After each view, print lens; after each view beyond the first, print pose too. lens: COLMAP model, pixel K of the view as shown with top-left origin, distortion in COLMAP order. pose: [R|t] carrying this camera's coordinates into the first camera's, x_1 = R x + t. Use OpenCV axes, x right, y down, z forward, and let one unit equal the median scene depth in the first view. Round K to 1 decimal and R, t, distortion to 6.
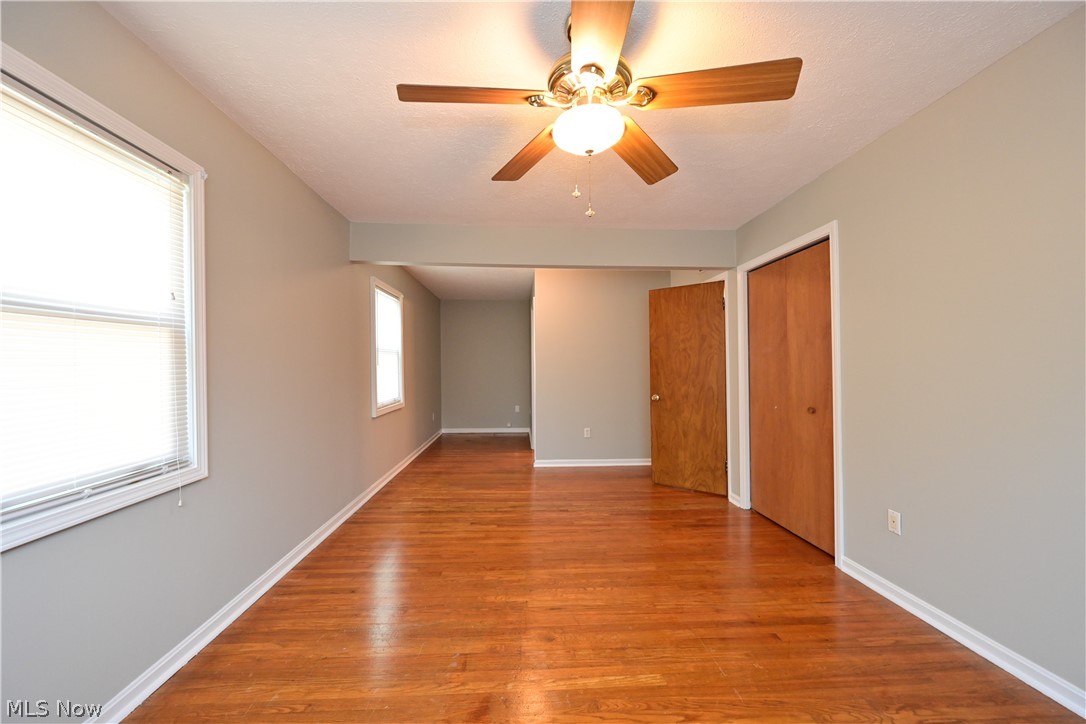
lens RADIAL K [[429.6, 0, 539.9], [0, 429.6, 364.1], [0, 0, 1]] dist [-0.001097, 0.000162]
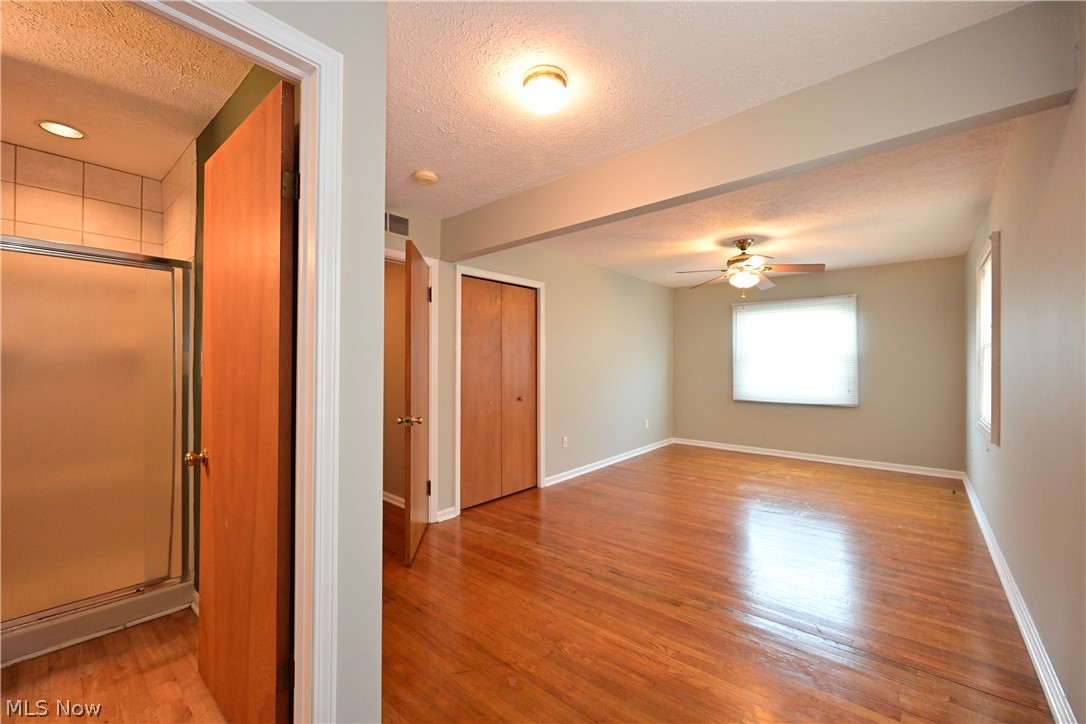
lens RADIAL K [[447.2, 0, 540.5], [0, 447.2, 364.1], [0, 0, 1]] dist [-0.000599, -0.000003]
pose [[-0.727243, 0.007257, 0.686342, -0.412285], [-0.001563, 0.999924, -0.012229, 0.007627], [-0.686379, -0.009966, -0.727176, 1.848047]]
